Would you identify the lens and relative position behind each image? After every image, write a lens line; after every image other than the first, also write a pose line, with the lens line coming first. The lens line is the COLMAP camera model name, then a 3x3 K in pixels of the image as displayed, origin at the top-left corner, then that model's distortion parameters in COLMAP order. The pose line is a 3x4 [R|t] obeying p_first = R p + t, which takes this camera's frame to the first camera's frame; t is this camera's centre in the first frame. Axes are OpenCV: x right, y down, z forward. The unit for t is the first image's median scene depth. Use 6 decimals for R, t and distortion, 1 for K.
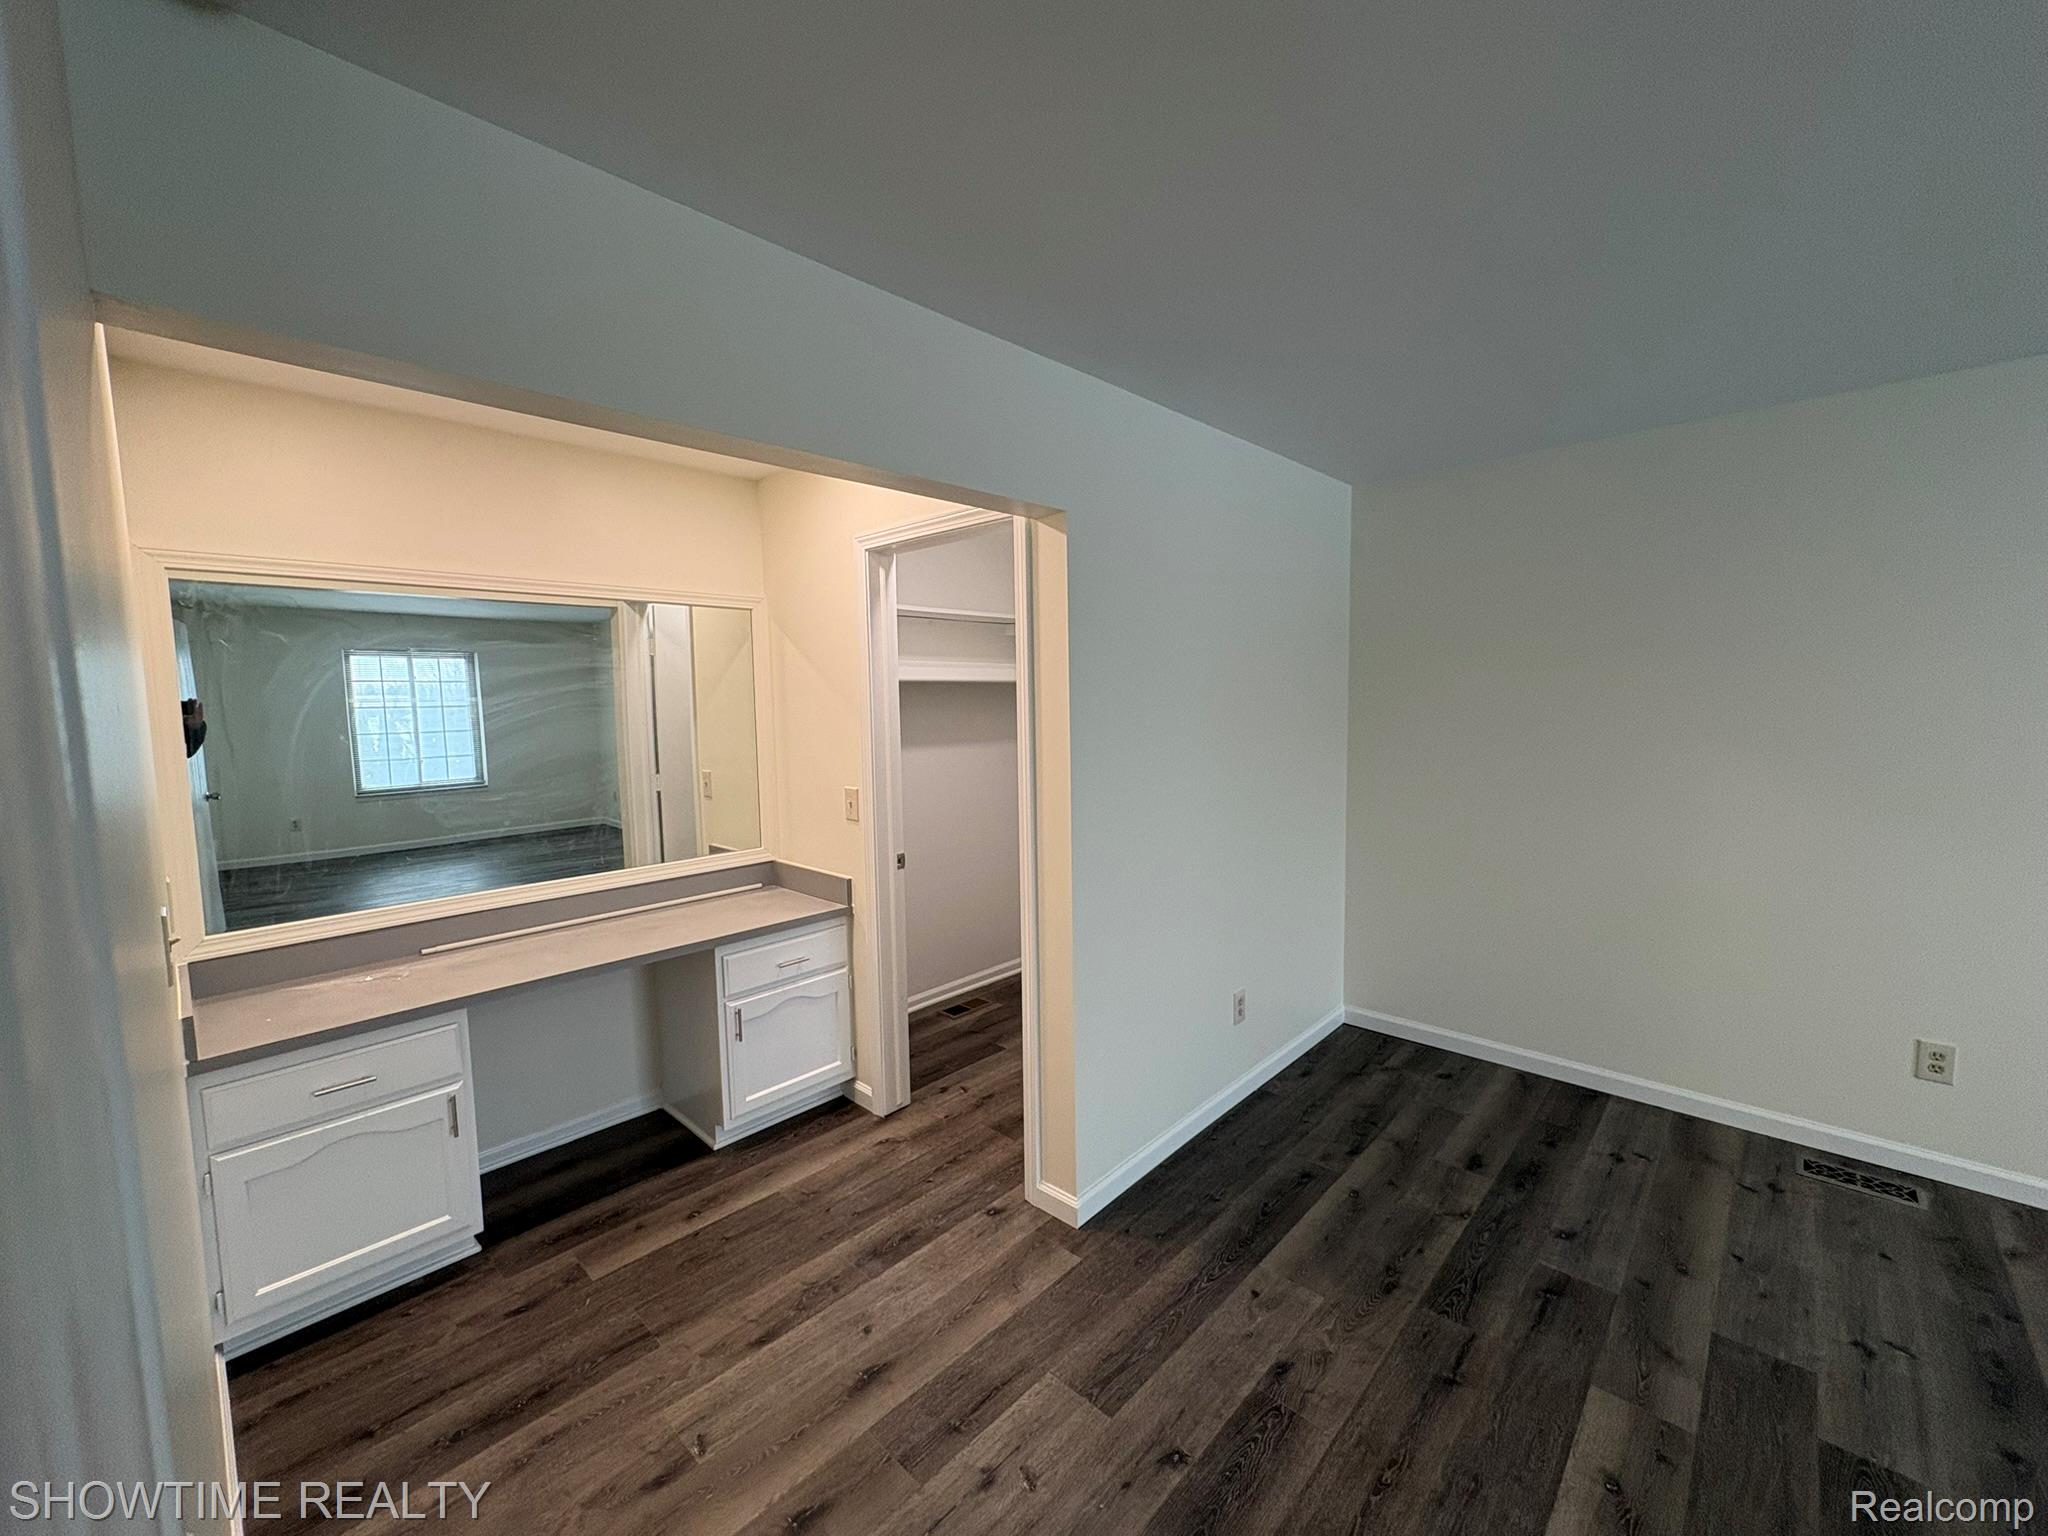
lens RADIAL K [[820.0, 0, 1024.4], [0, 820.0, 772.1], [0, 0, 1]] dist [-0.000794, -0.000531]
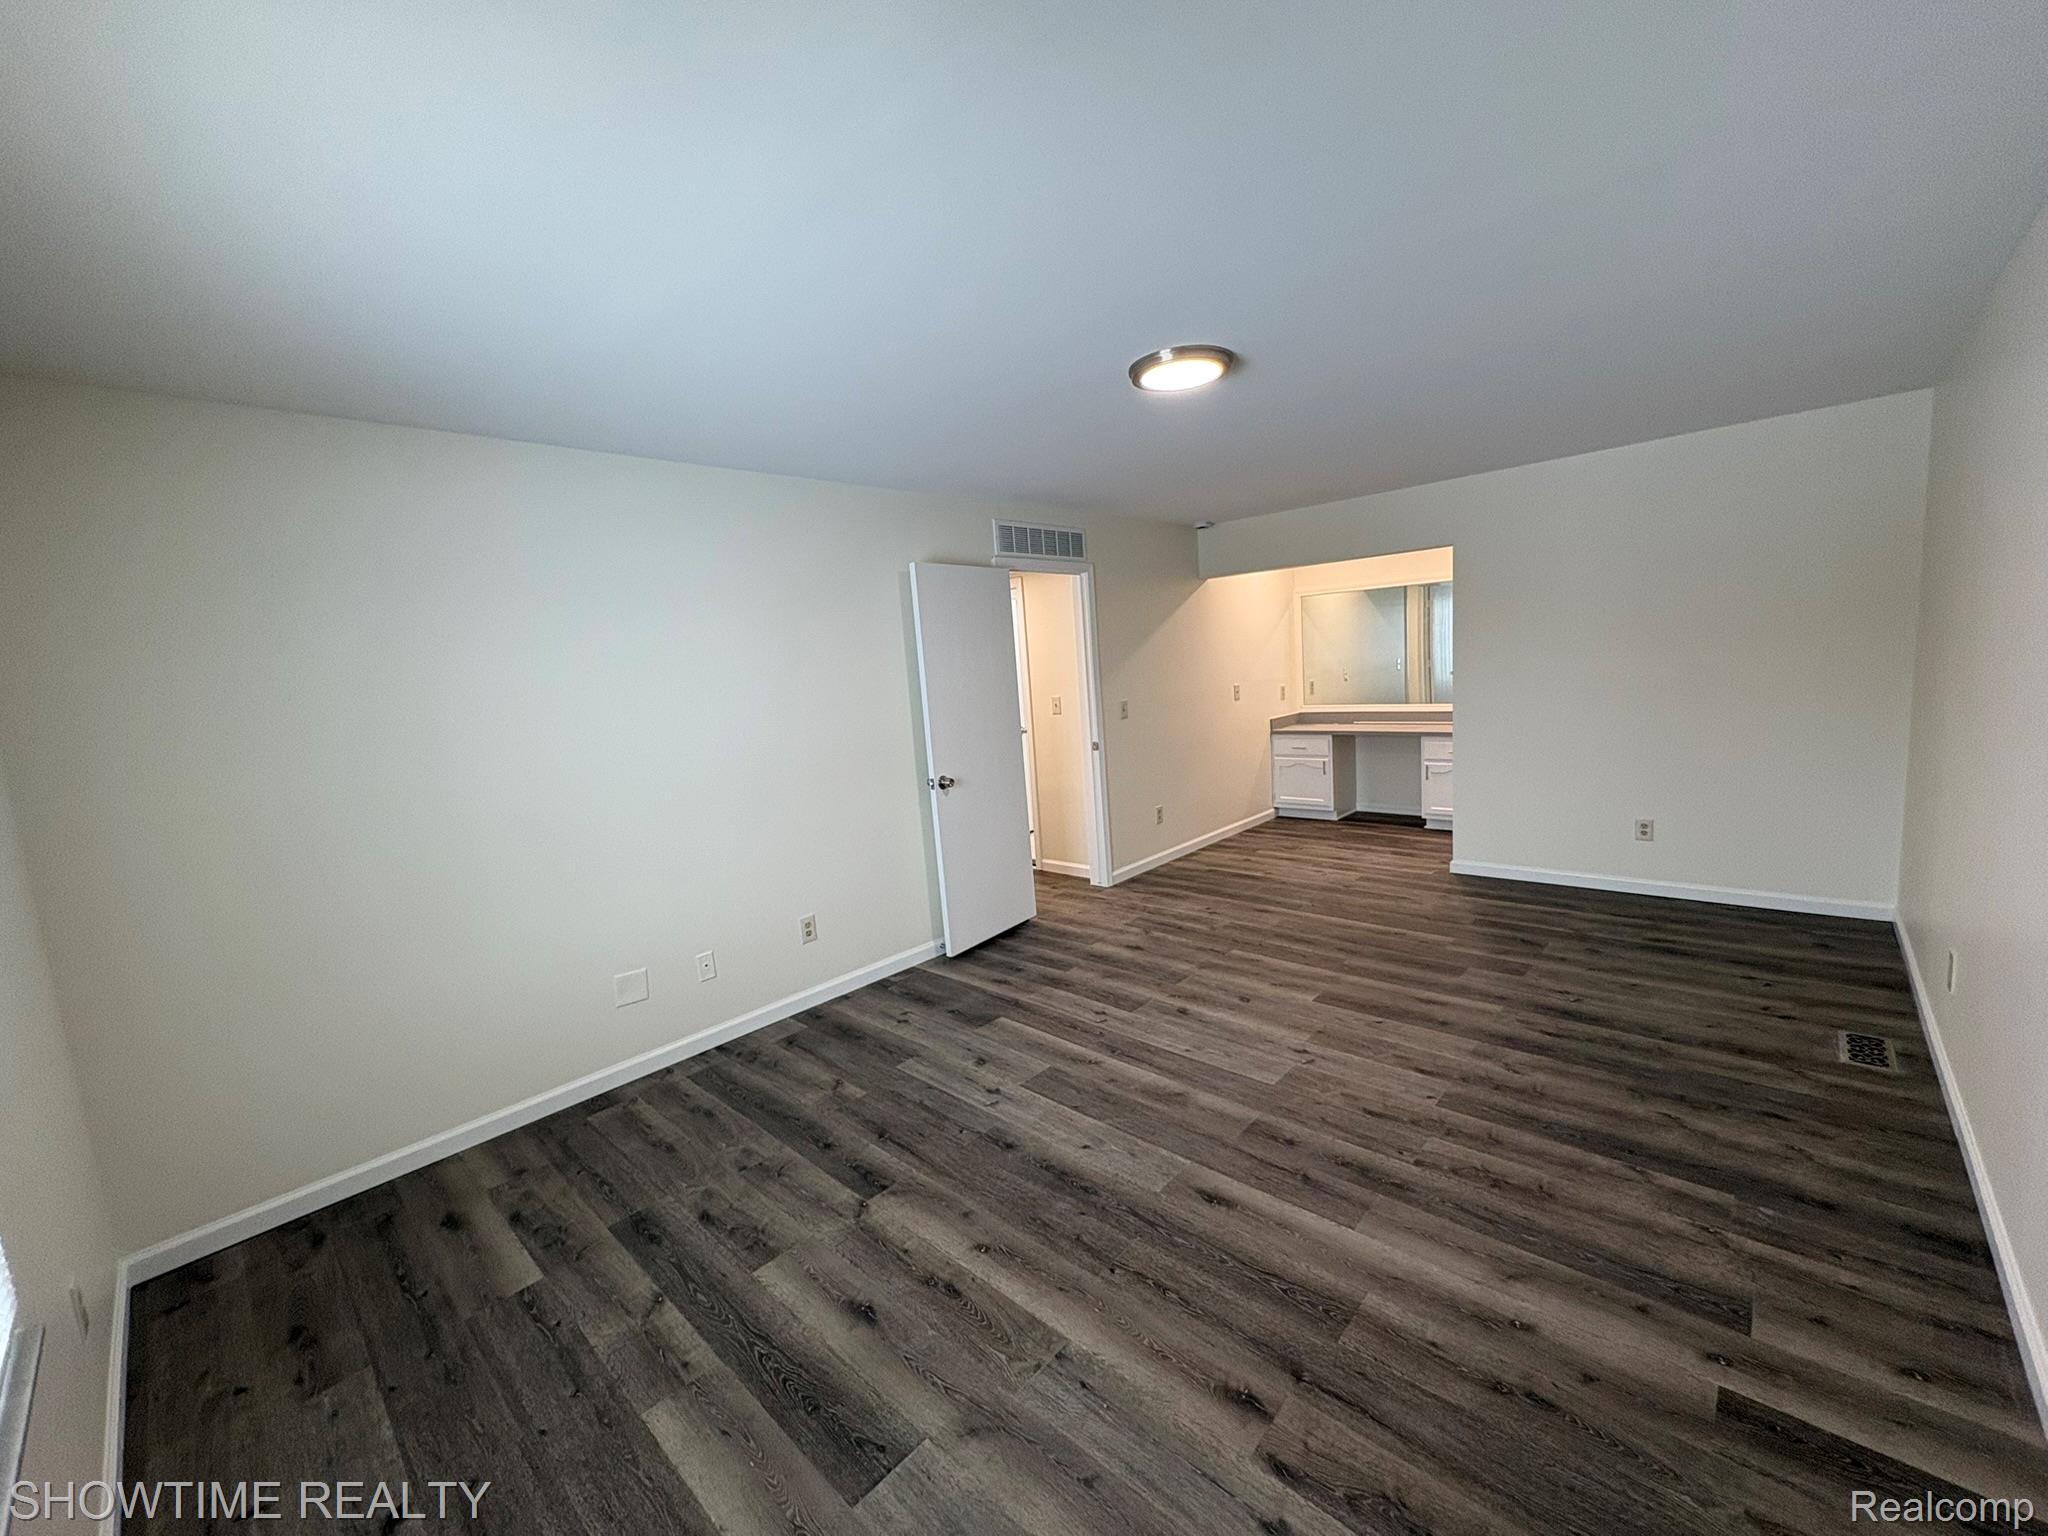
lens RADIAL K [[820.0, 0, 1029.1], [0, 820.0, 770.9], [0, 0, 1]] dist [-0.000794, -0.000531]
pose [[0.011012, 0.149834, -0.988650, 2.303655], [-0.010703, 0.988671, 0.149718, -0.042026], [0.999882, 0.008932, 0.012490, -0.190401]]
